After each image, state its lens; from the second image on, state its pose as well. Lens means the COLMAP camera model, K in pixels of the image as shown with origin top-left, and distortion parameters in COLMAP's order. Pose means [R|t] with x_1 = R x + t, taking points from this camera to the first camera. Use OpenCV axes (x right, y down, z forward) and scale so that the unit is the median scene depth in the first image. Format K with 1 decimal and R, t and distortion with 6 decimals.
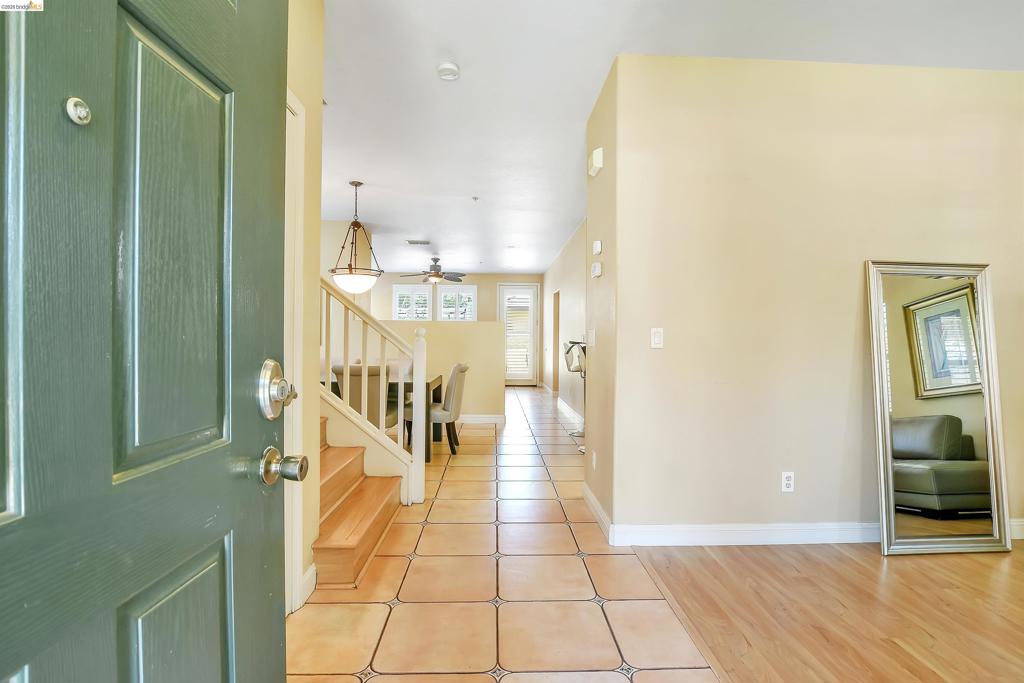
lens RADIAL K [[475.3, 0, 499.3], [0, 475.3, 345.2], [0, 0, 1]] dist [-0.028765, 0.000975]
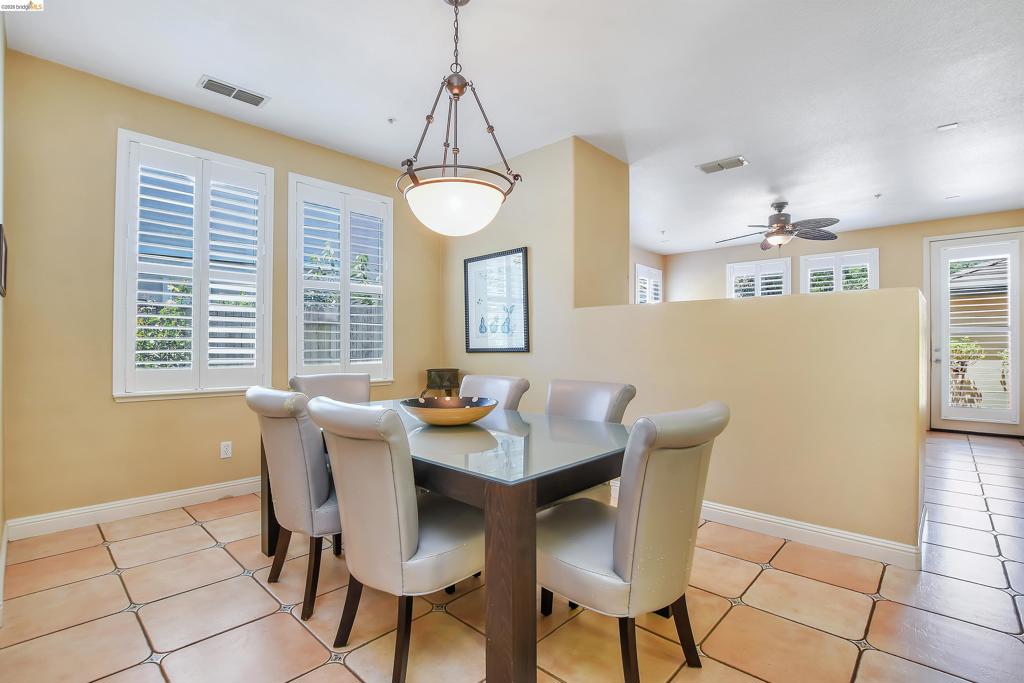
lens RADIAL K [[475.3, 0, 499.3], [0, 475.3, 345.2], [0, 0, 1]] dist [-0.028765, 0.000975]
pose [[0.719362, -0.005255, -0.694615, 0.015975], [-0.004410, 0.999917, -0.012132, -0.001430], [0.694621, 0.011791, 0.719279, 0.354741]]
